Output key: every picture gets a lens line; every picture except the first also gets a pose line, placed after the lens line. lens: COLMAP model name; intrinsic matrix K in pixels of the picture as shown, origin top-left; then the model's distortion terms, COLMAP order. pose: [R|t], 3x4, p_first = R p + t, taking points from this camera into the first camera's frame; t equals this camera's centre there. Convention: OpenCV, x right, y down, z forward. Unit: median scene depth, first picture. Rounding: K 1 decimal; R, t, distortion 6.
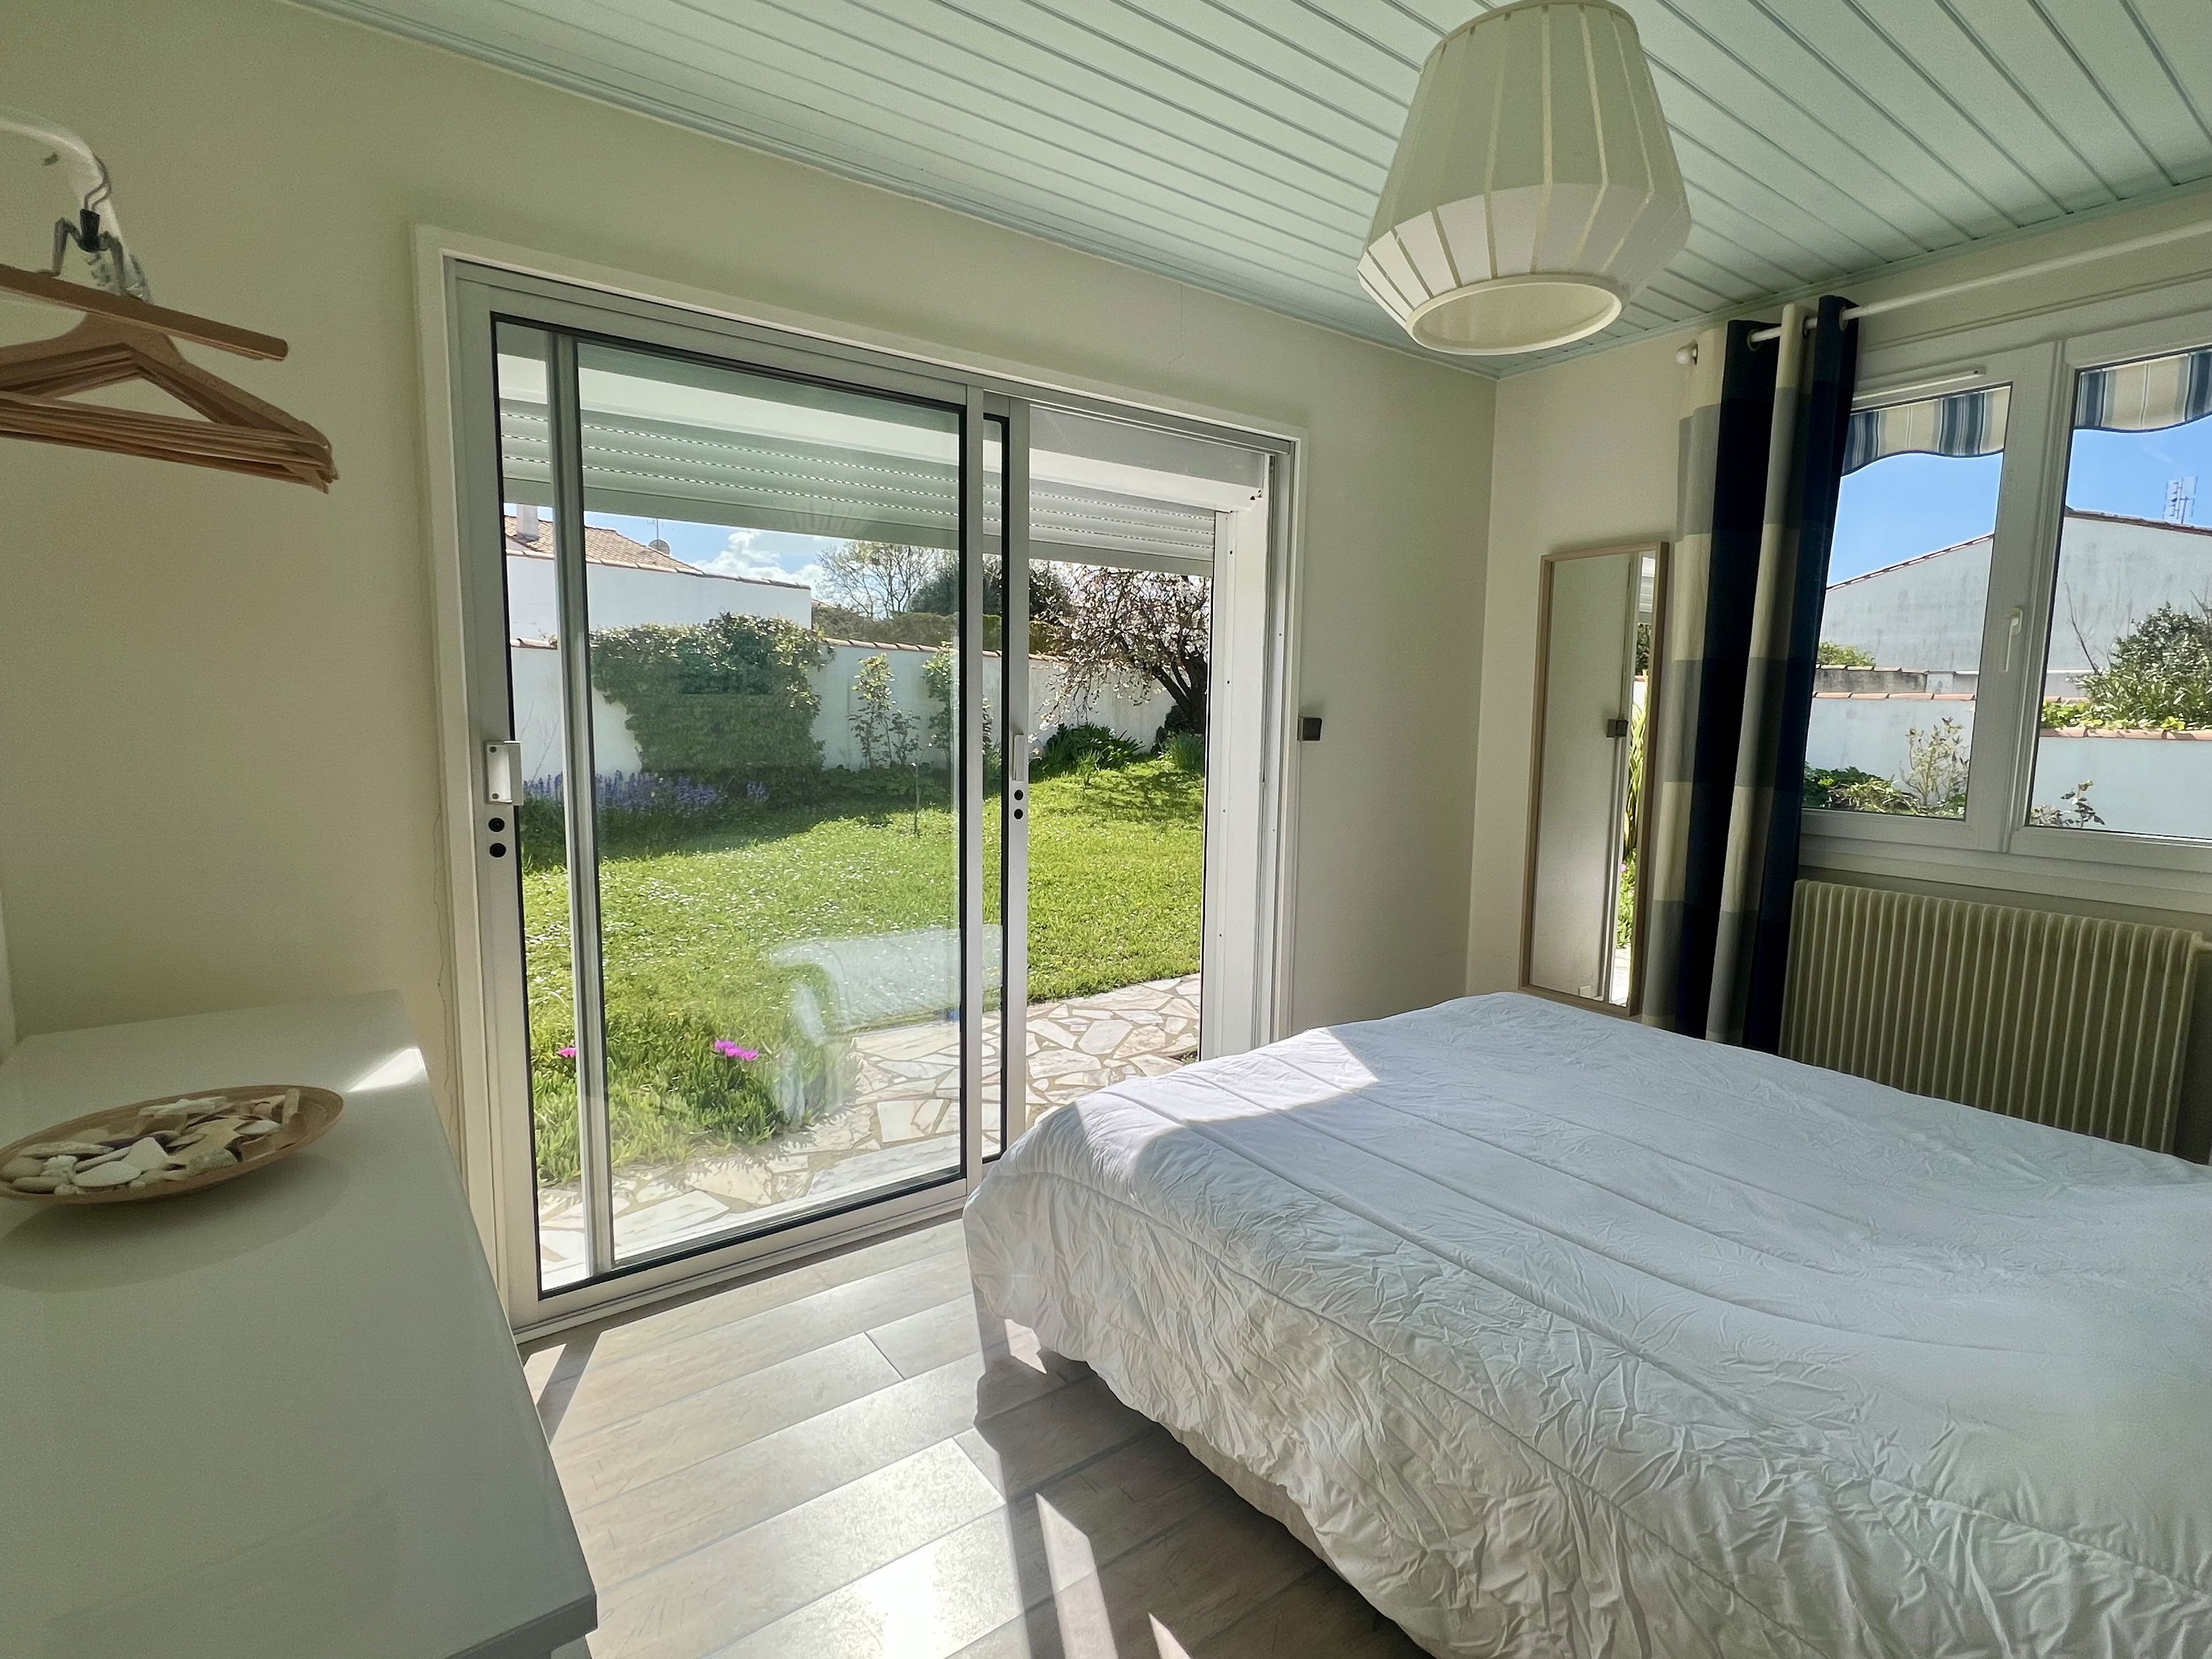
lens RADIAL K [[1076.6, 0, 1105.6], [0, 1076.6, 828.7], [0, 0, 1]] dist [0.009922, -0.000428]
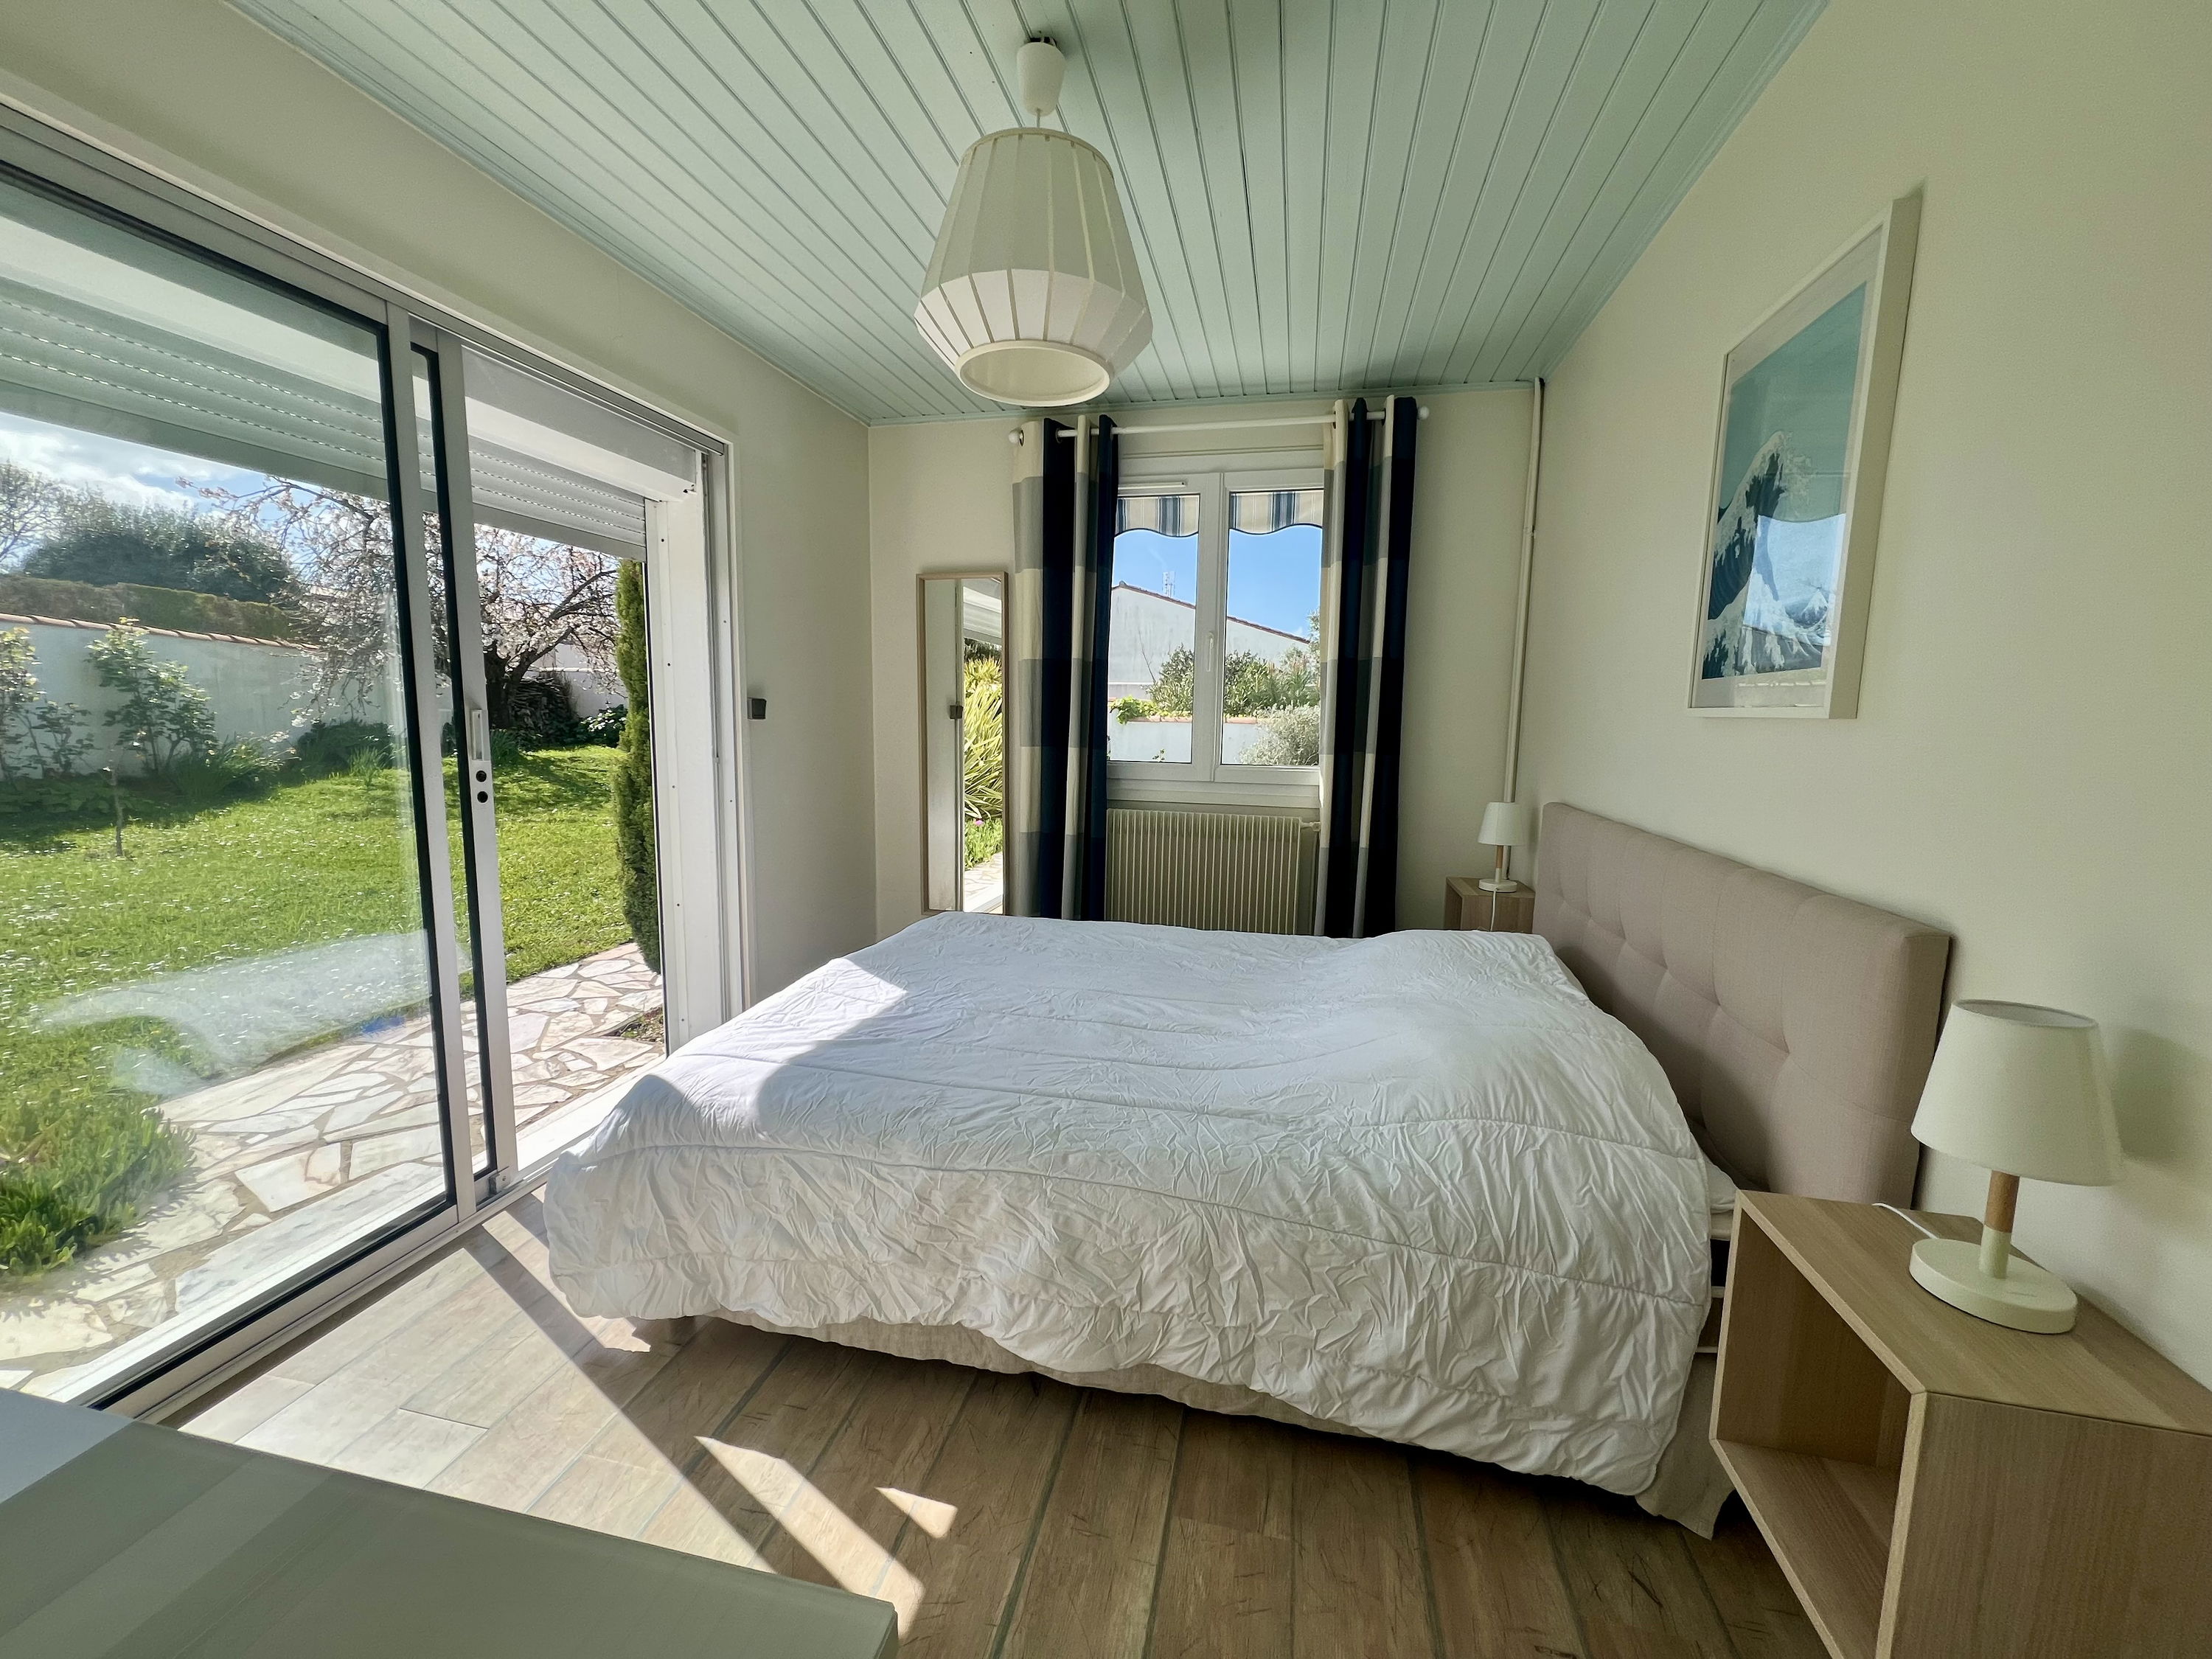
lens RADIAL K [[889.2, 0, 1098.9], [0, 889.2, 825.9], [0, 0, 1]] dist [0.004615, 0.001006]
pose [[0.756351, -0.085224, 0.648591, -0.181020], [0.072832, 0.996284, 0.045977, 0.014506], [-0.650099, 0.012464, 0.759748, 0.081083]]
